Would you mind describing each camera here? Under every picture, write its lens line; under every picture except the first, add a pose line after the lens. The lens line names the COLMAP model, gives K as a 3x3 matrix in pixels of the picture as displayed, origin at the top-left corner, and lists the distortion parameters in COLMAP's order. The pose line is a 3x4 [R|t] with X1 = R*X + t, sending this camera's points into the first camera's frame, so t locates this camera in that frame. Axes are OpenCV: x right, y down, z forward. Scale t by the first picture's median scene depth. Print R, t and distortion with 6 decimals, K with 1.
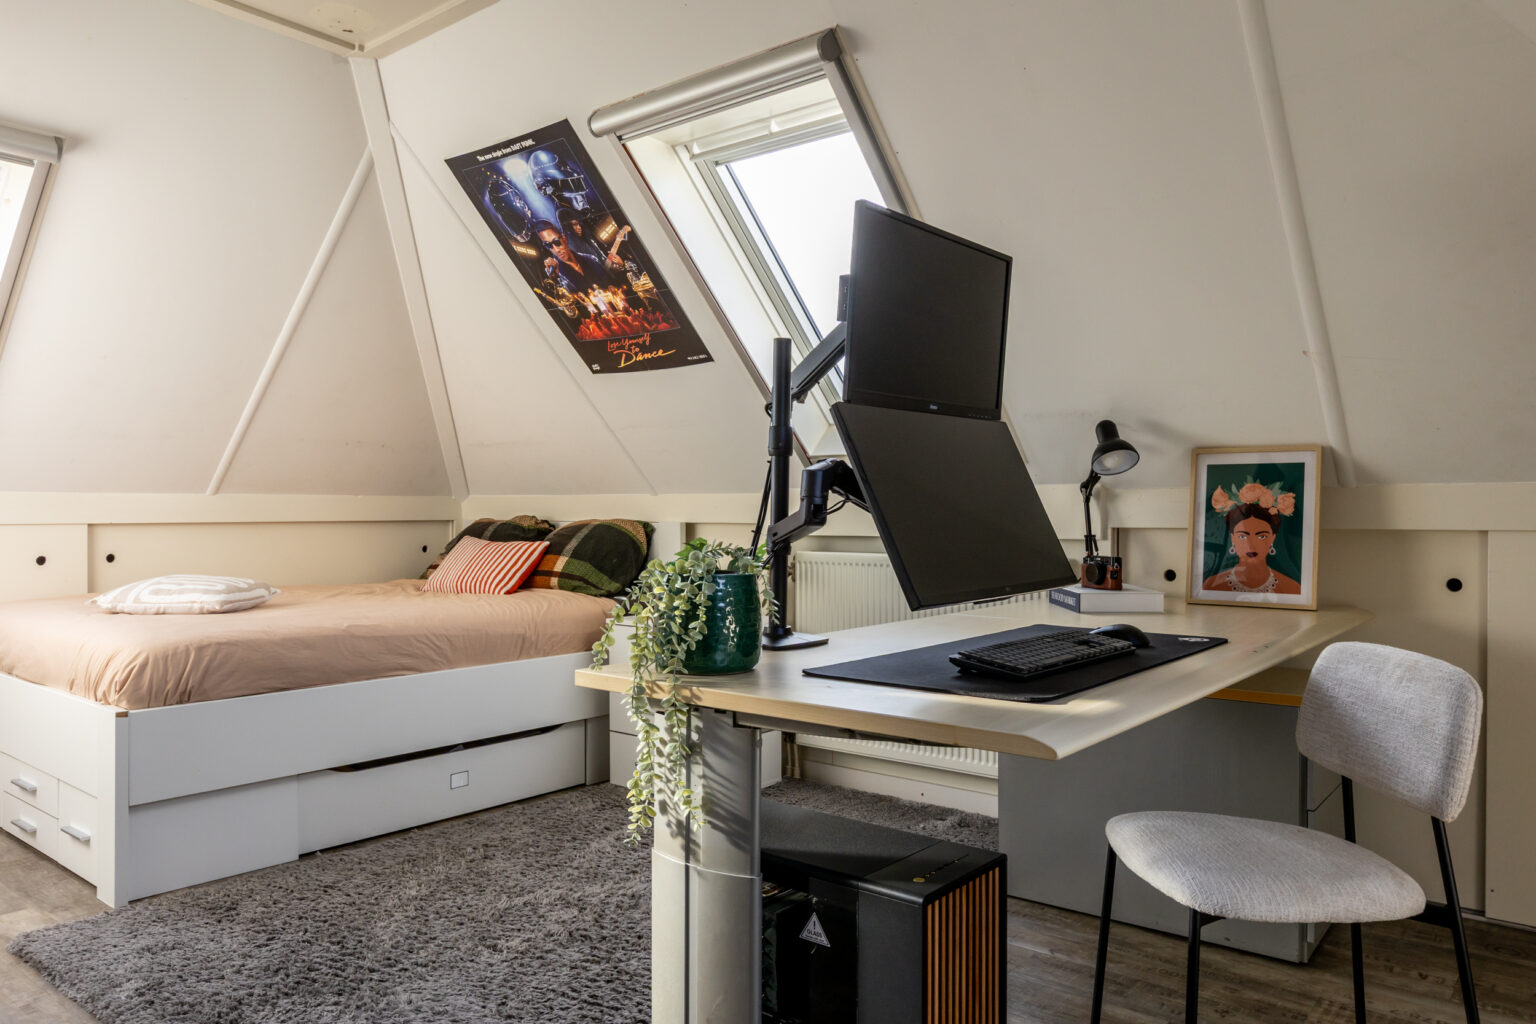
lens RADIAL K [[1089.3, 0, 765.2], [0, 1089.3, 516.3], [0, 0, 1]] dist [-0.008412, -0.001152]
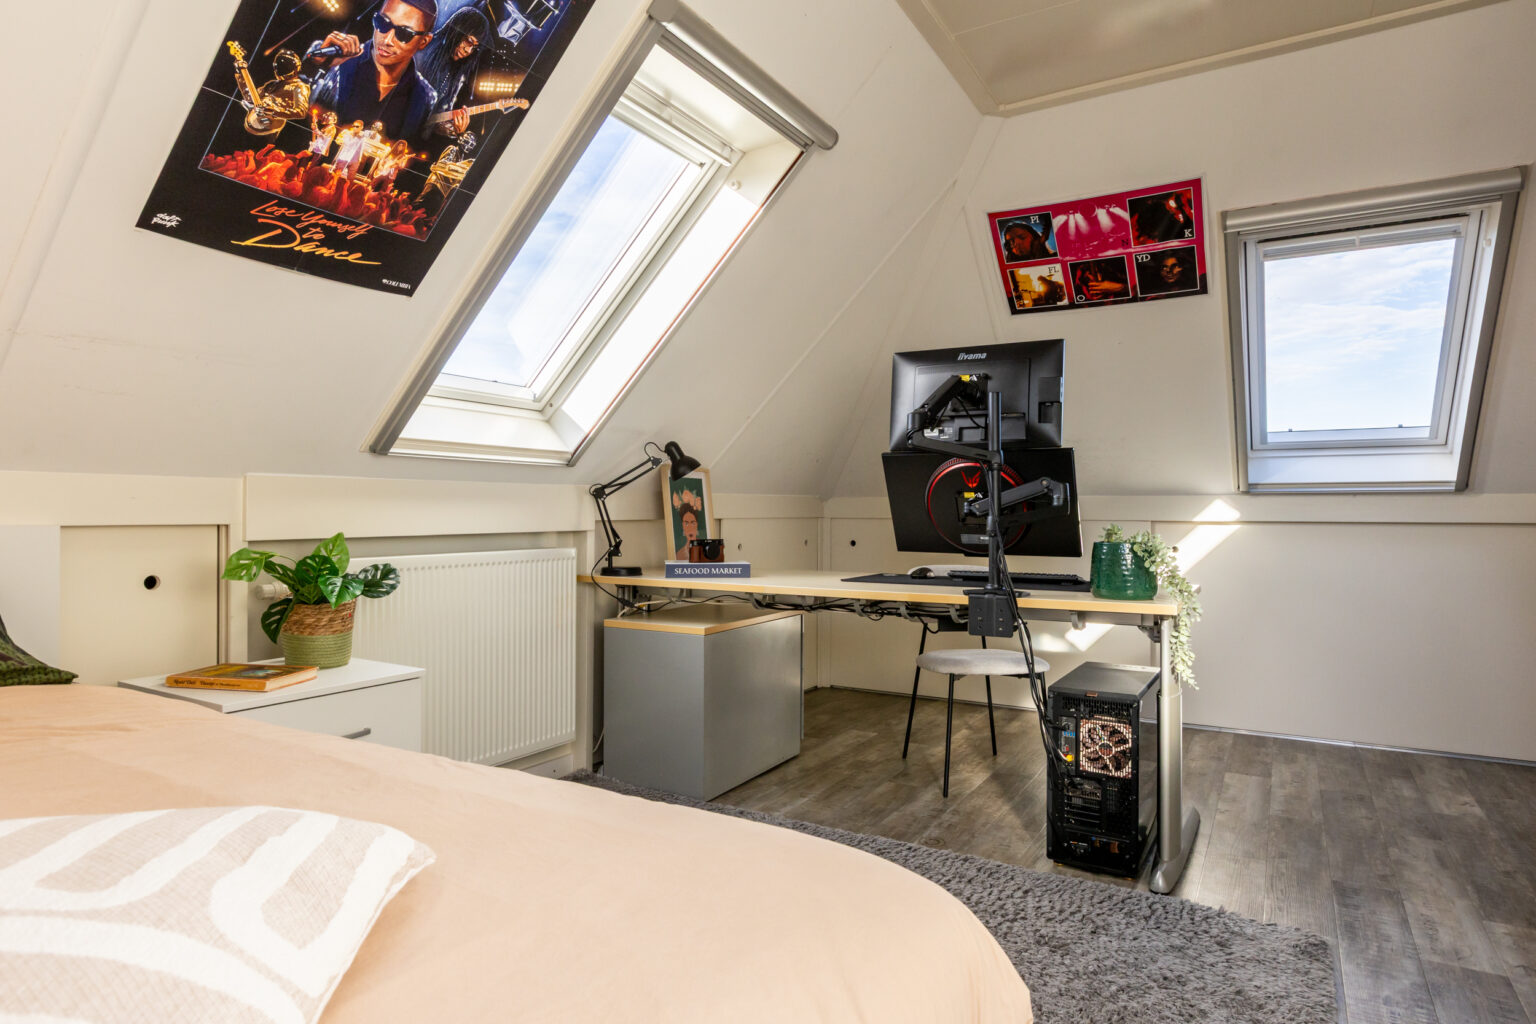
lens RADIAL K [[874.4, 0, 764.8], [0, 874.4, 511.2], [0, 0, 1]] dist [-0.006617, -0.001309]
pose [[-0.144040, -0.002700, 0.989568, -0.648449], [-0.001717, 0.999995, 0.002479, -0.002935], [-0.989570, -0.001342, -0.144044, 0.849306]]
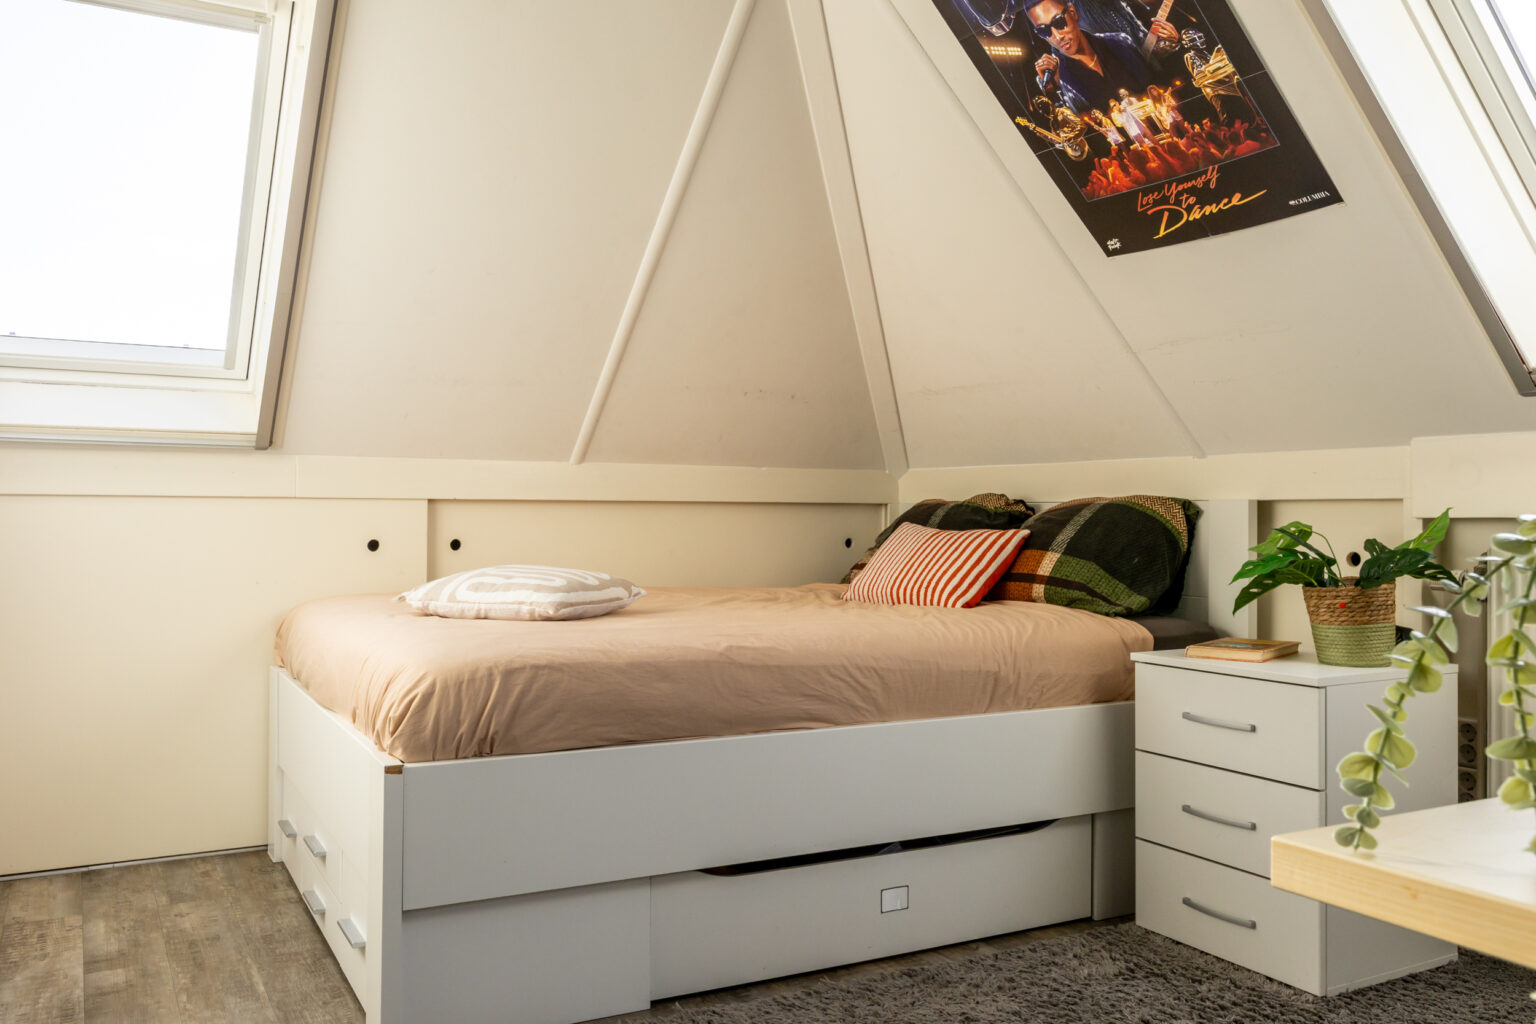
lens RADIAL K [[1254.9, 0, 726.8], [0, 1254.9, 531.1], [0, 0, 1]] dist [0.014052, -0.007388]
pose [[0.919163, 0.007932, -0.393797, -0.081575], [-0.005809, 0.999961, 0.006582, 0.024055], [0.393834, -0.003762, 0.919174, 0.280698]]
